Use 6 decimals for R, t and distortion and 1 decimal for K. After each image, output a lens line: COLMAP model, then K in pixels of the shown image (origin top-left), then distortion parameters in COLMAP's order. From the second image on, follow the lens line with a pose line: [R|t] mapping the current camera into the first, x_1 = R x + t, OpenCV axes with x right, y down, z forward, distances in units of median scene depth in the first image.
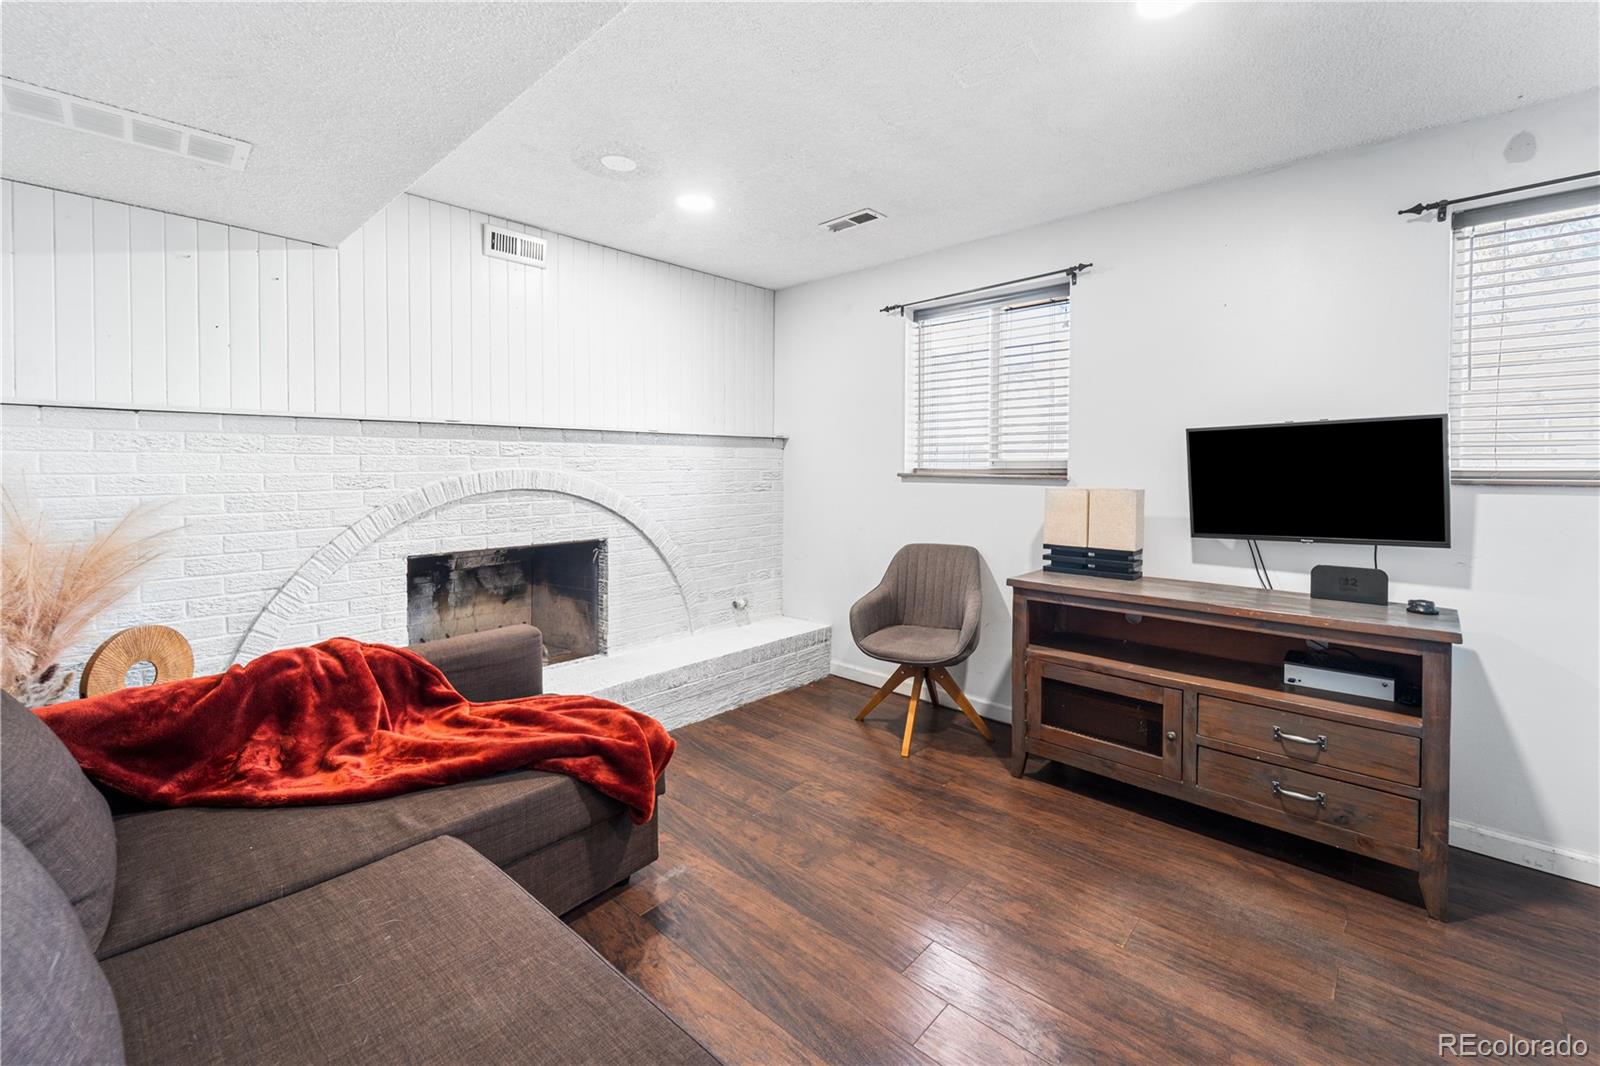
lens RADIAL K [[664.2, 0, 793.5], [0, 664.2, 479.5], [0, 0, 1]] dist [-0.000402, -0.000079]
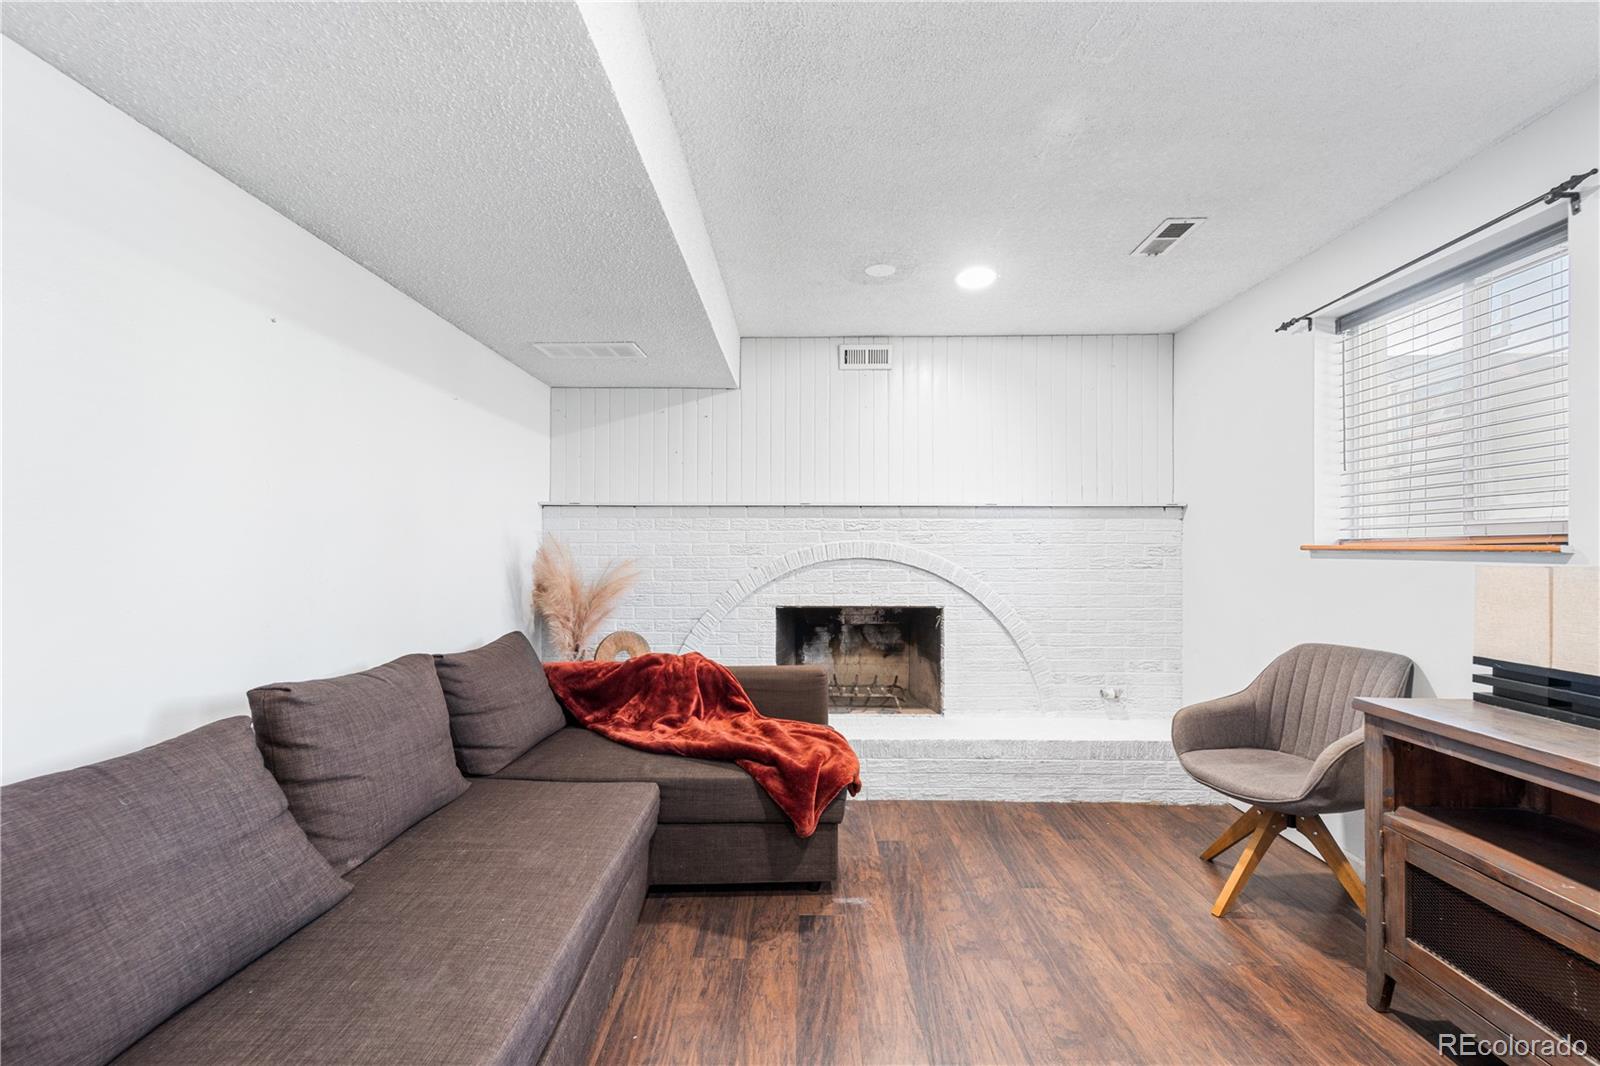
lens RADIAL K [[658.1, 0, 800.6], [0, 658.1, 544.7], [0, 0, 1]] dist [0.000561, -0.000156]
pose [[0.668112, -0.004309, -0.744048, 0.415917], [-0.017180, 0.999627, -0.021215, 0.018210], [0.743862, 0.026956, 0.667789, 0.135110]]
